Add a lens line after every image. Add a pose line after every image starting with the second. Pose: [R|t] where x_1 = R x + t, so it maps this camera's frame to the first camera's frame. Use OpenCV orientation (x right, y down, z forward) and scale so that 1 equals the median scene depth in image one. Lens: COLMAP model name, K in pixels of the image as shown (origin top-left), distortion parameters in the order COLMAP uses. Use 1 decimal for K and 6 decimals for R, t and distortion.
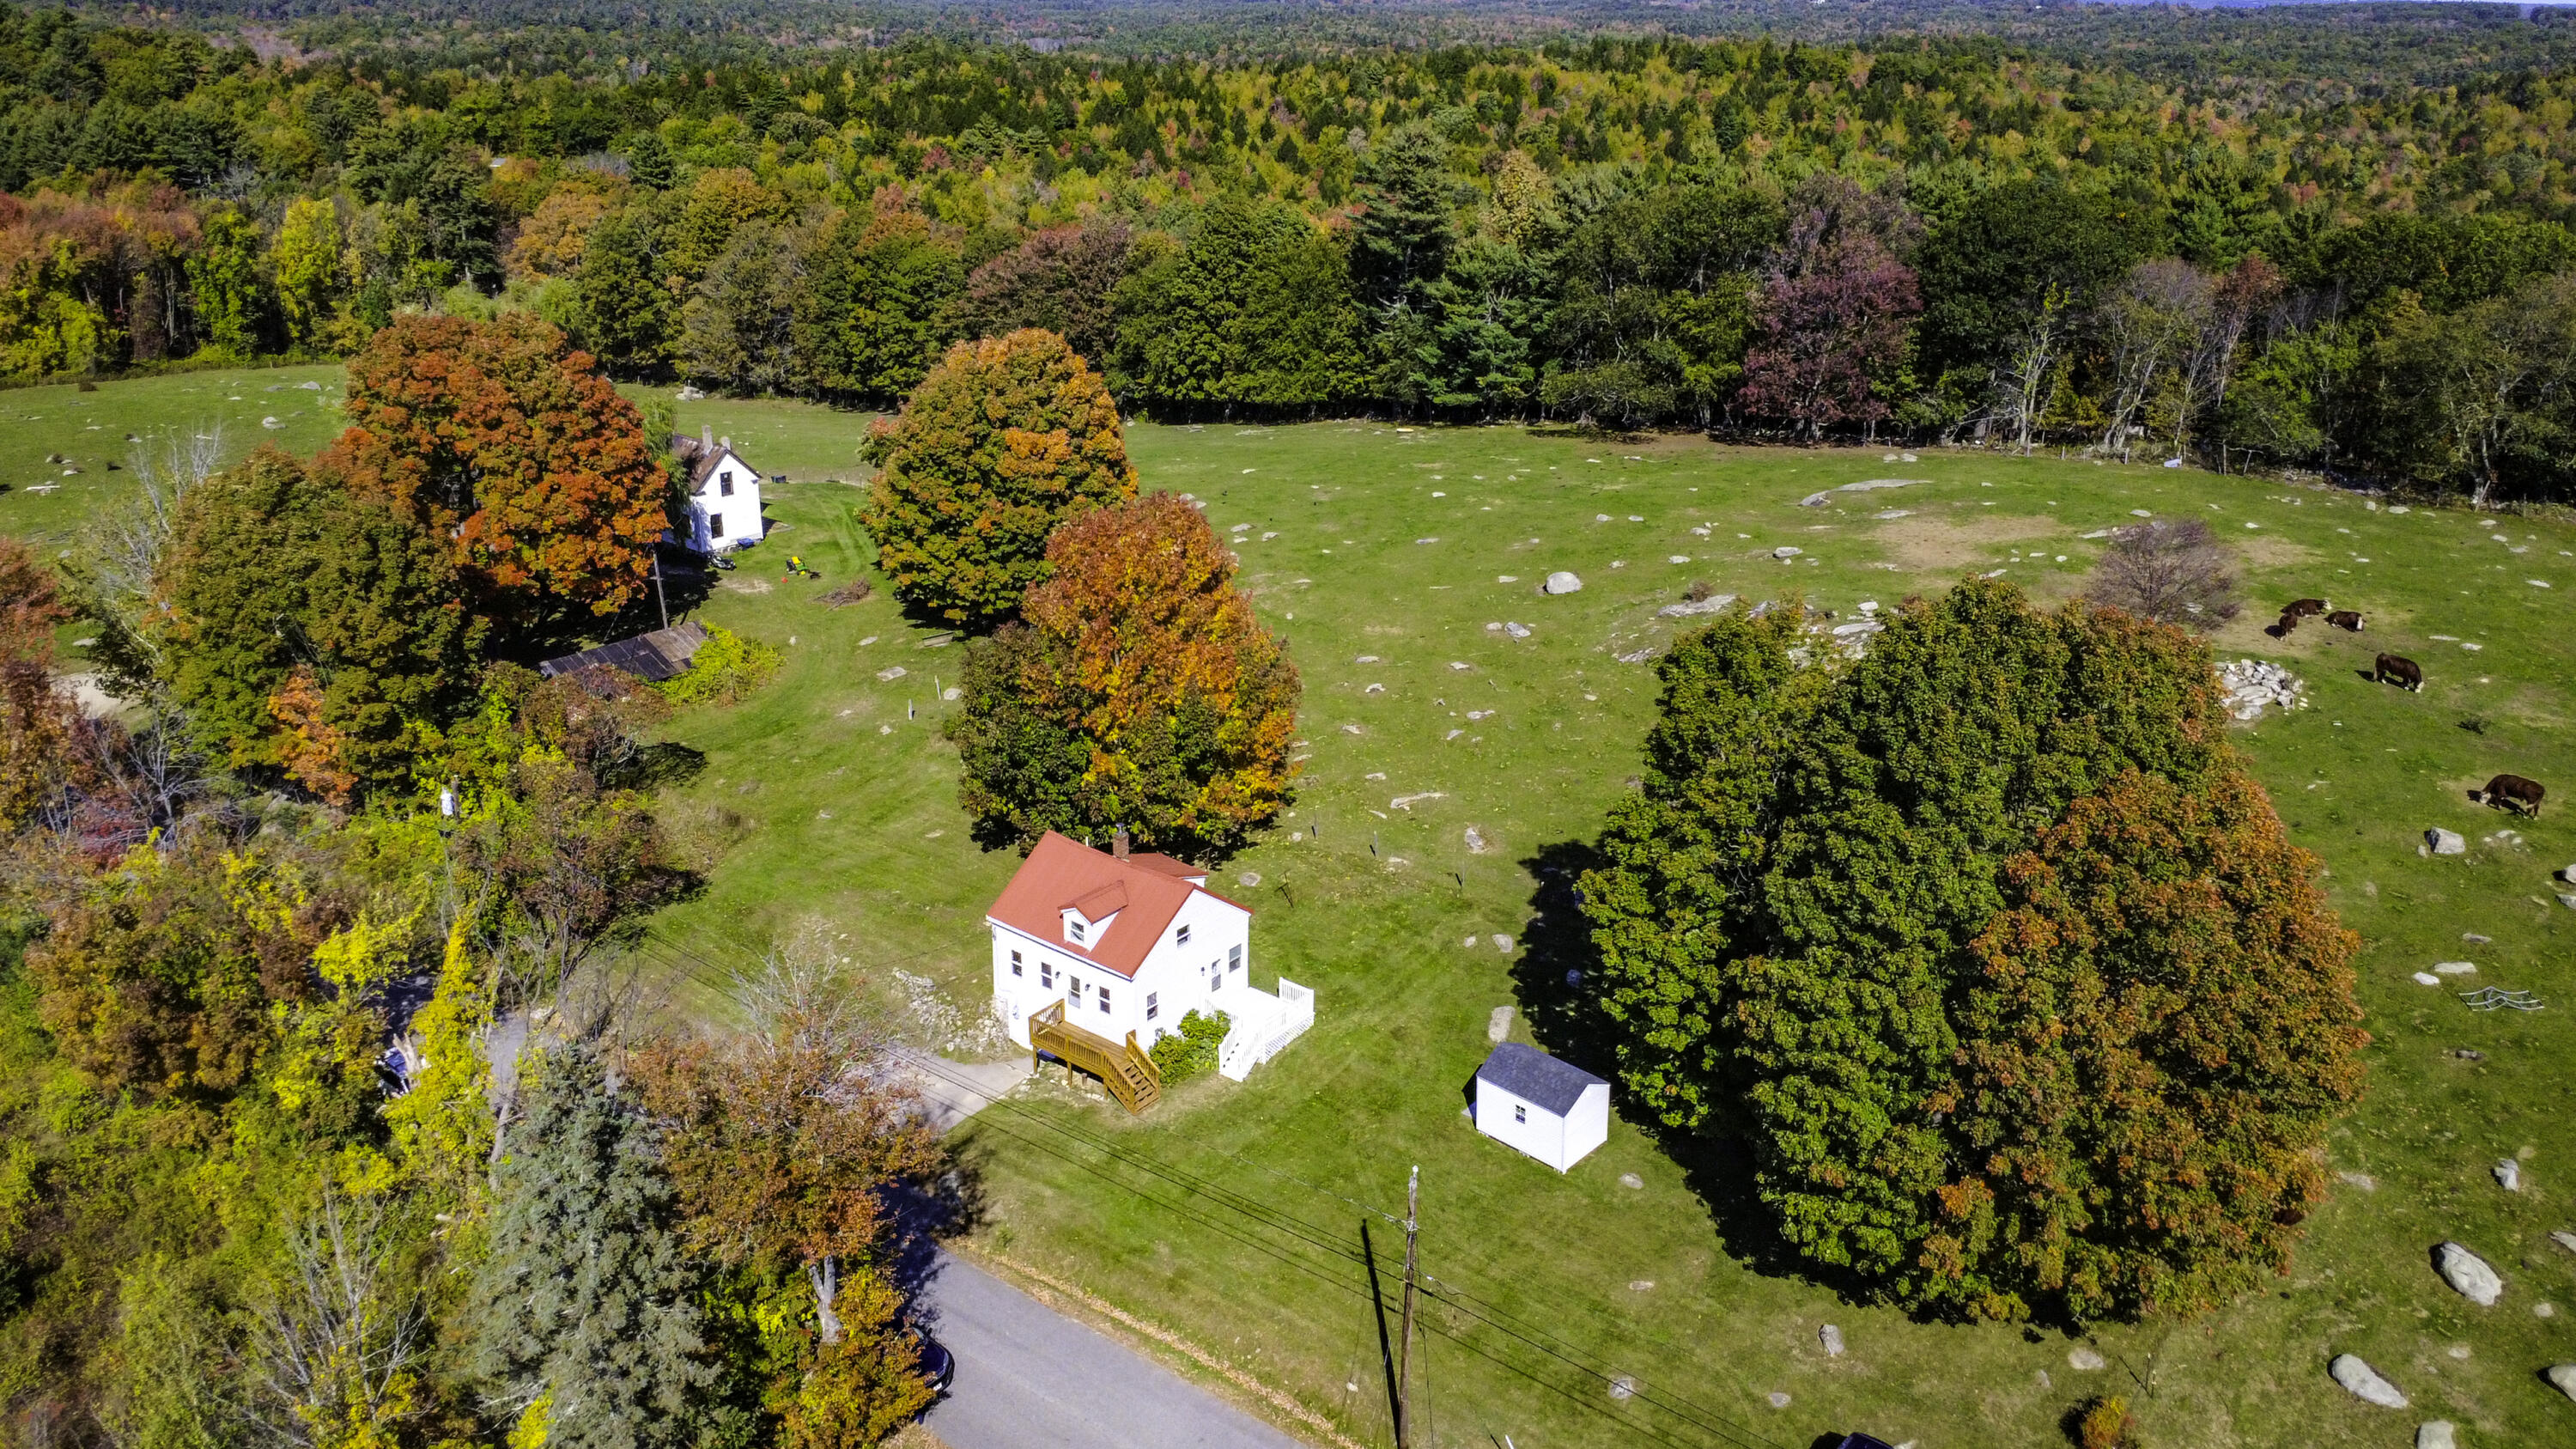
lens RADIAL K [[1919.4, 0, 1288.0], [0, 1919.4, 724.5], [0, 0, 1]] dist [0.003192, 0.003149]
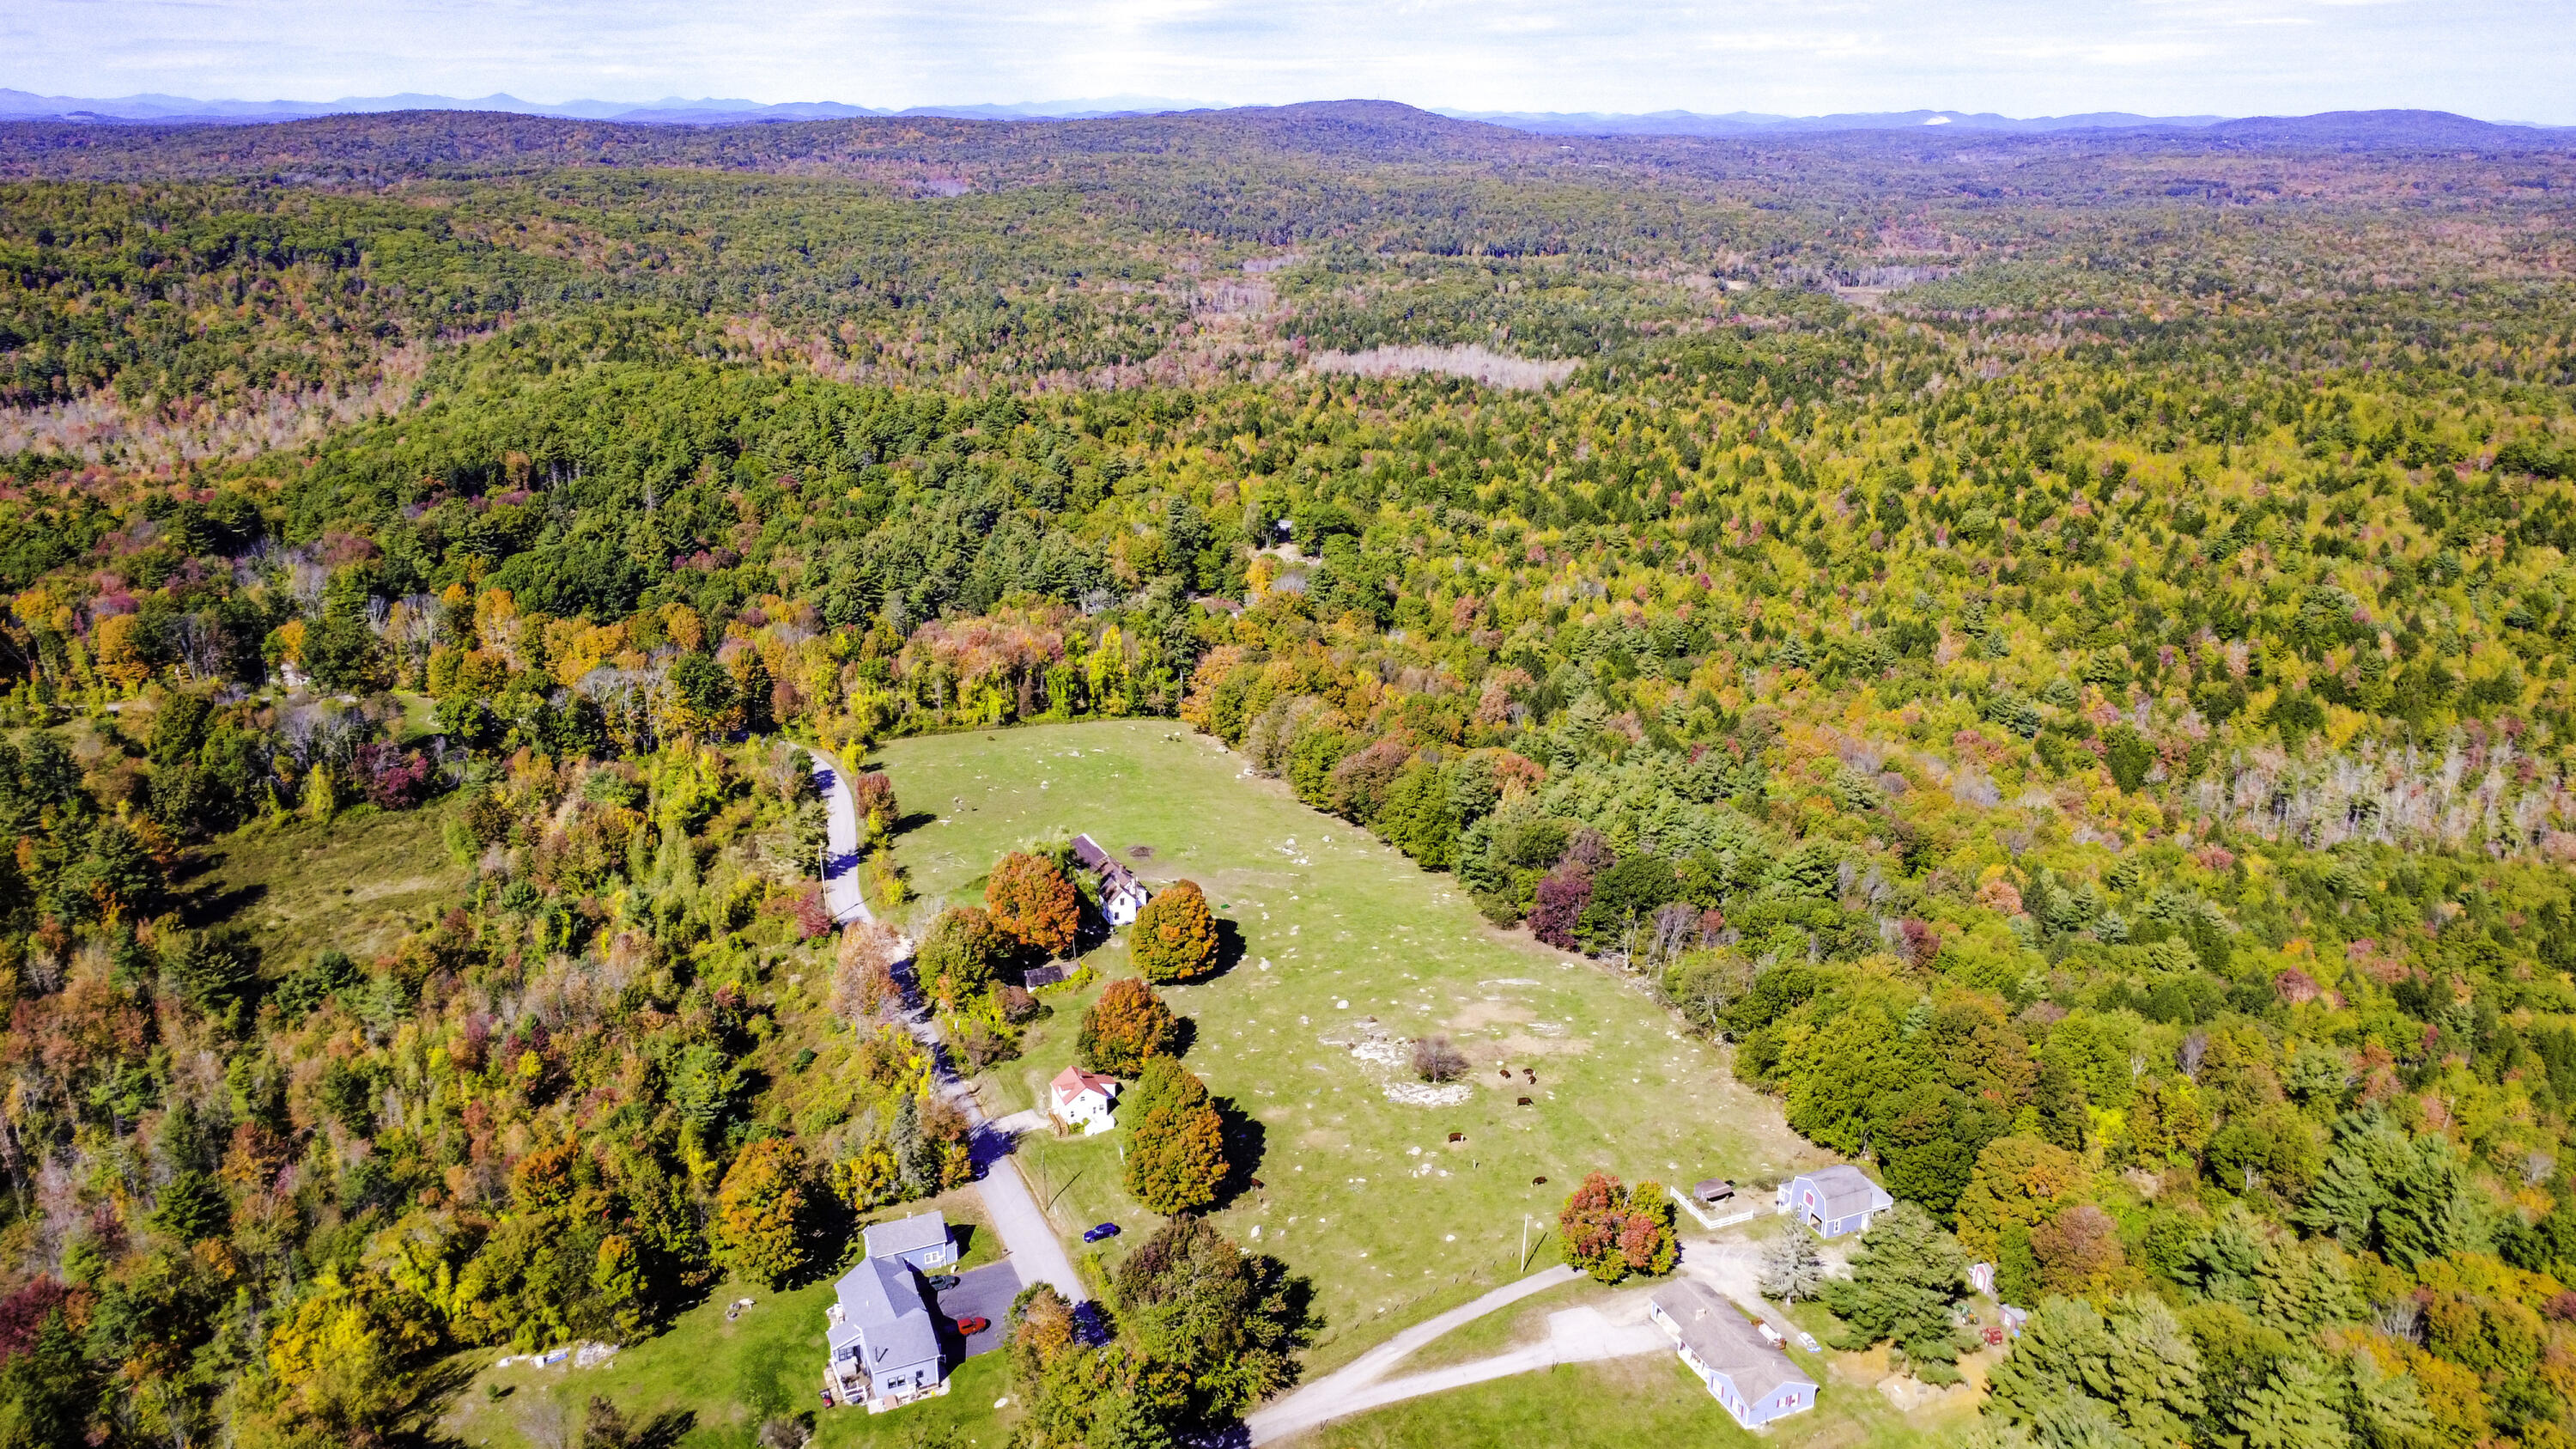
lens RADIAL K [[1864.7, 0, 1288.0], [0, 1864.7, 724.5], [0, 0, 1]] dist [0.000813, 0.000027]
pose [[0.887996, 0.132389, -0.440382, 1.488362], [-0.158593, 0.987075, -0.023054, -0.493763], [0.431638, 0.090313, 0.897514, -1.851386]]
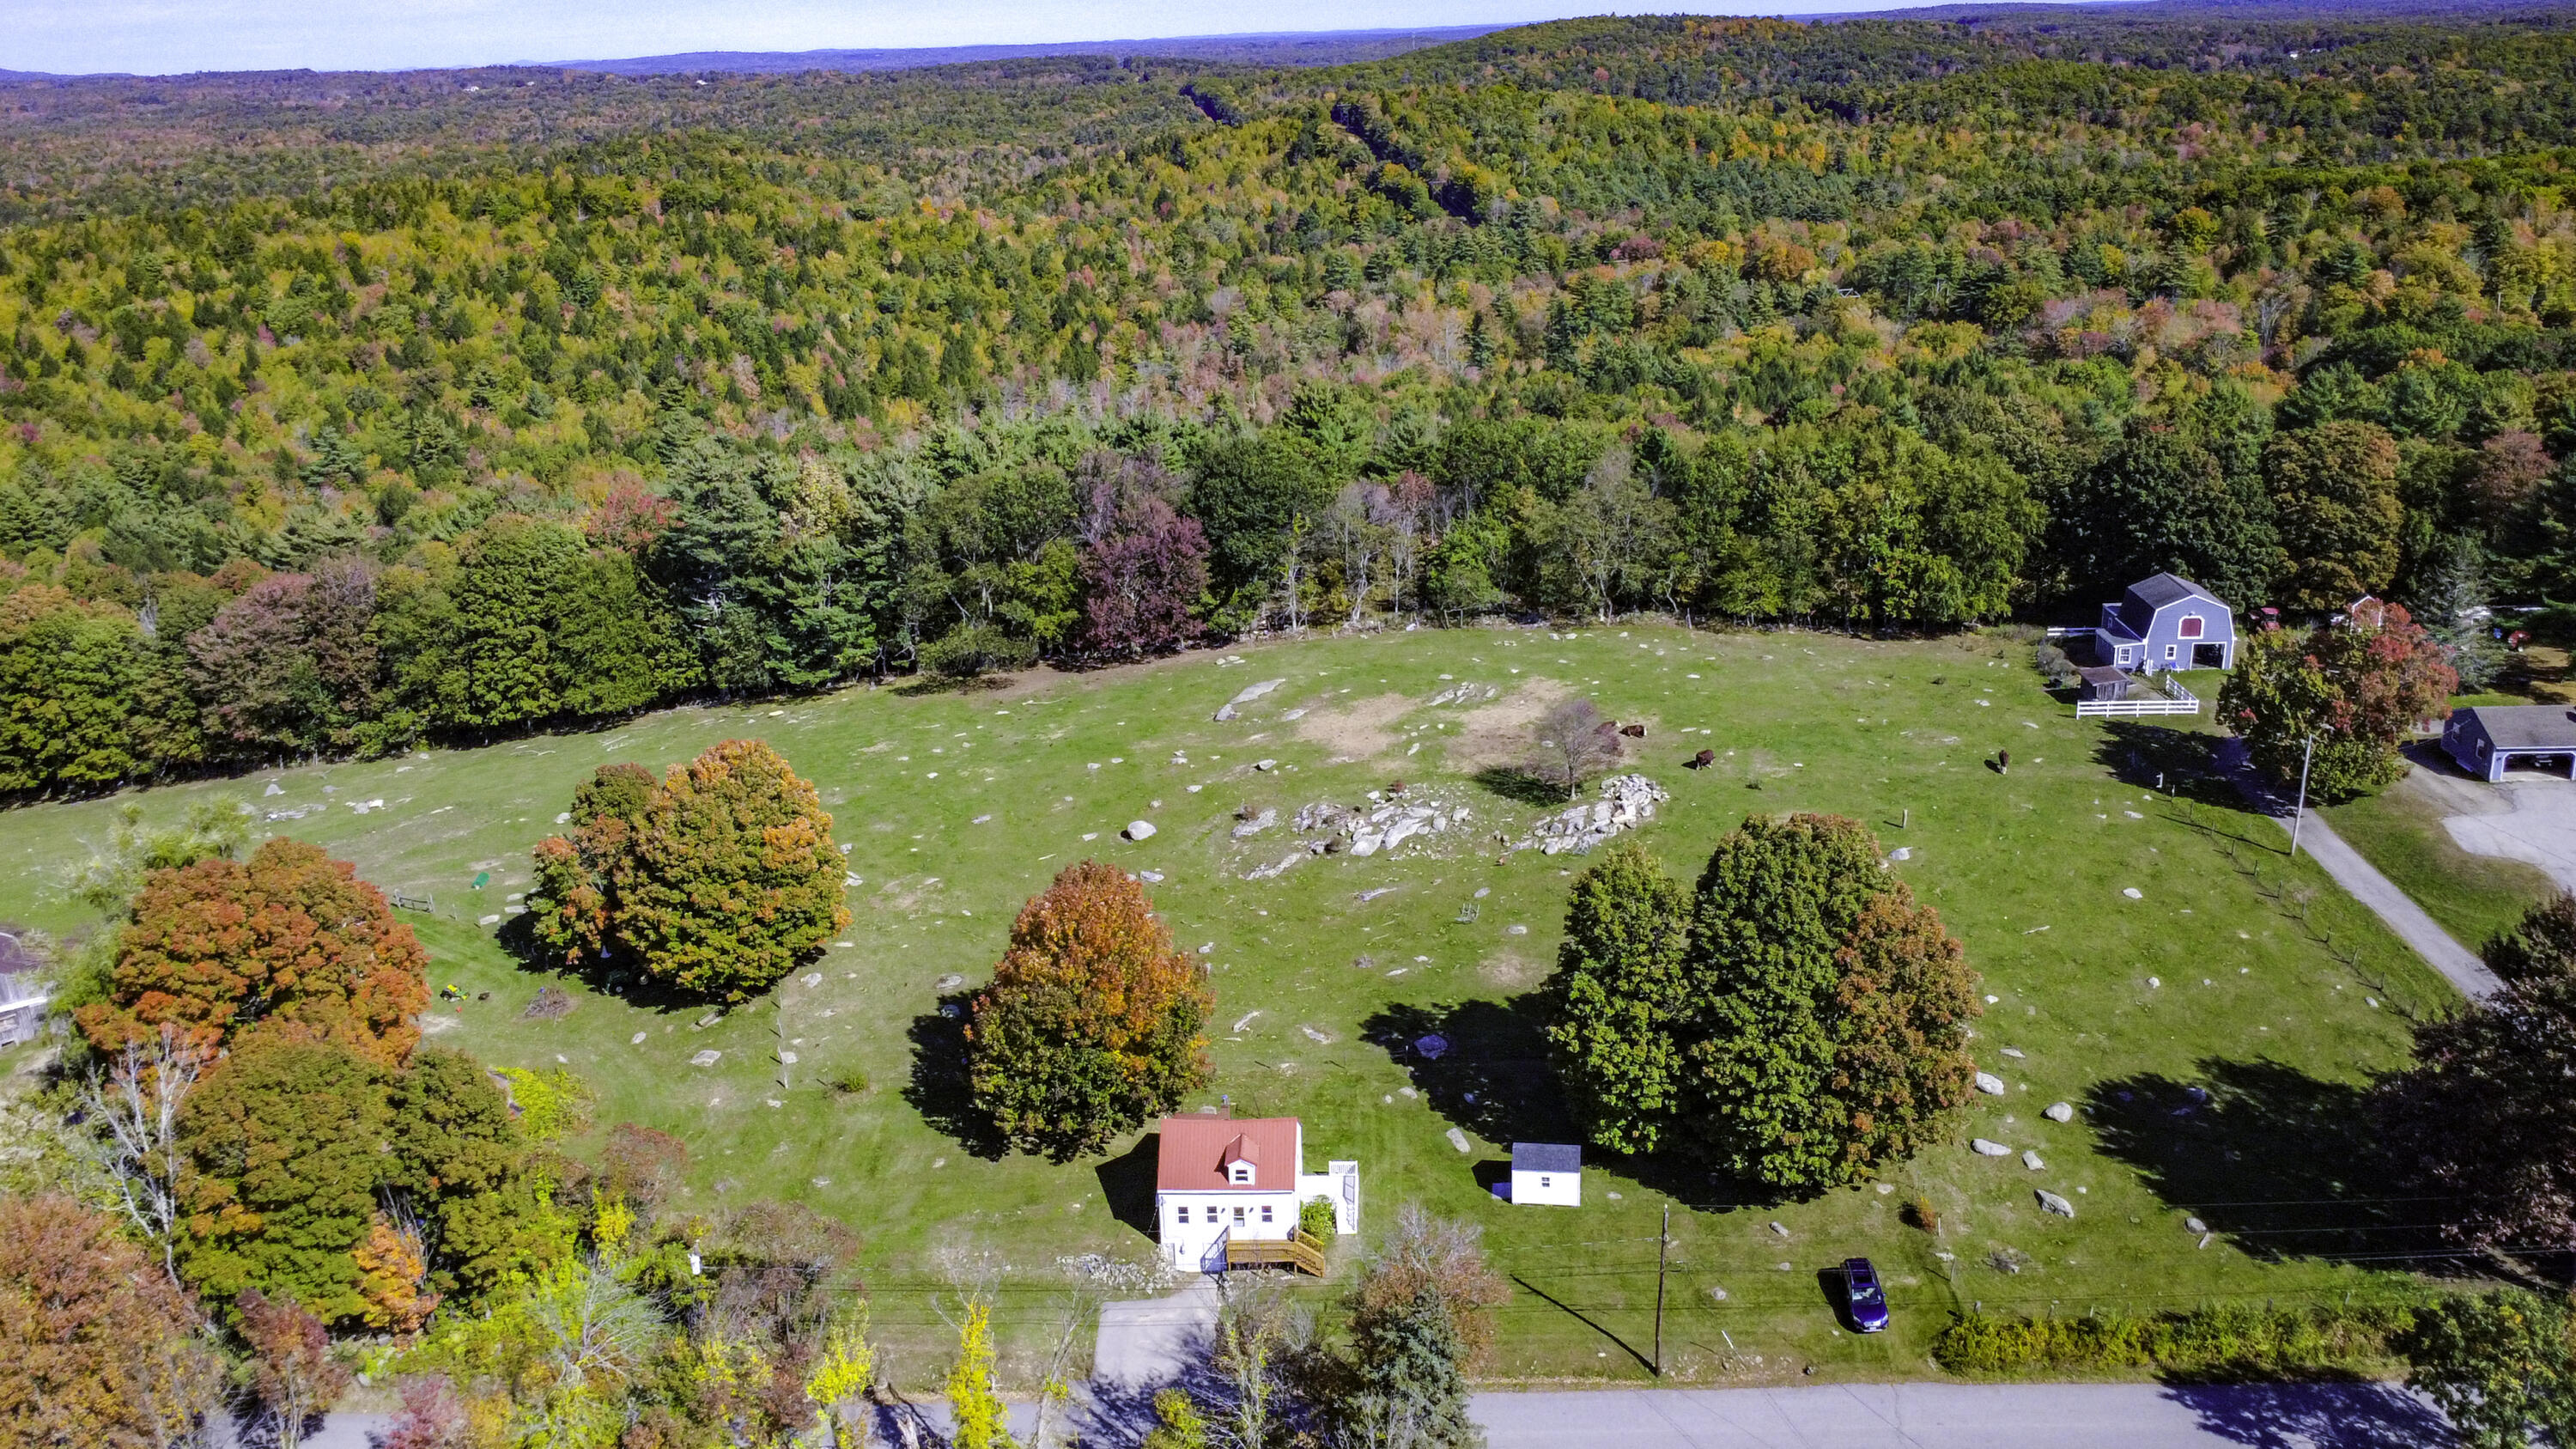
lens RADIAL K [[2091.3, 0, 1192.2], [0, 2091.3, 679.8], [0, 0, 1]] dist [0.009595, -0.005091]
pose [[0.820026, -0.221310, 0.527806, -0.671679], [0.256241, 0.966586, 0.007183, -0.208781], [-0.511760, 0.129355, 0.849335, -0.293166]]
